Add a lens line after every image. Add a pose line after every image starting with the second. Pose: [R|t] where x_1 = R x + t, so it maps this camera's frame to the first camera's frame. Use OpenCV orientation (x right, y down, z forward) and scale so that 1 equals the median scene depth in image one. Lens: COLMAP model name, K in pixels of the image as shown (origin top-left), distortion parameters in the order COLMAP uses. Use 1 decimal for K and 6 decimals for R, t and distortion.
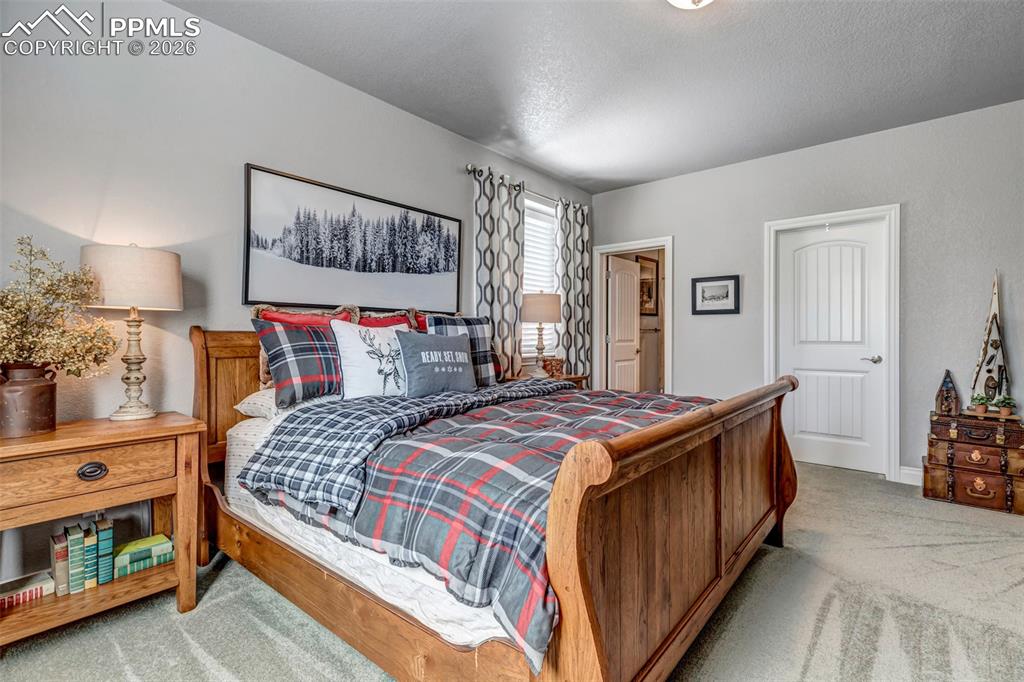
lens RADIAL K [[472.2, 0, 512.0], [0, 472.2, 341.0], [0, 0, 1]] dist [0.012598, 0.000110]
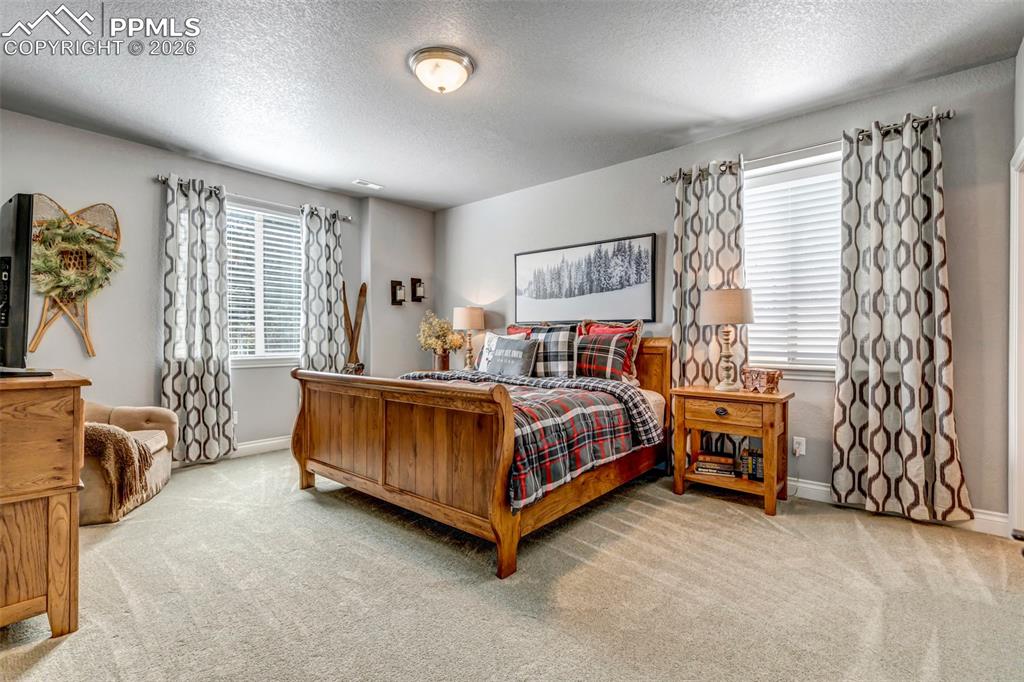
lens RADIAL K [[472.2, 0, 512.0], [0, 472.2, 341.0], [0, 0, 1]] dist [0.012598, 0.000110]
pose [[-0.013770, 0.004469, -0.999895, 1.107782], [-0.009639, 0.999943, 0.004602, -0.012939], [0.999859, 0.009702, -0.013727, 0.785396]]
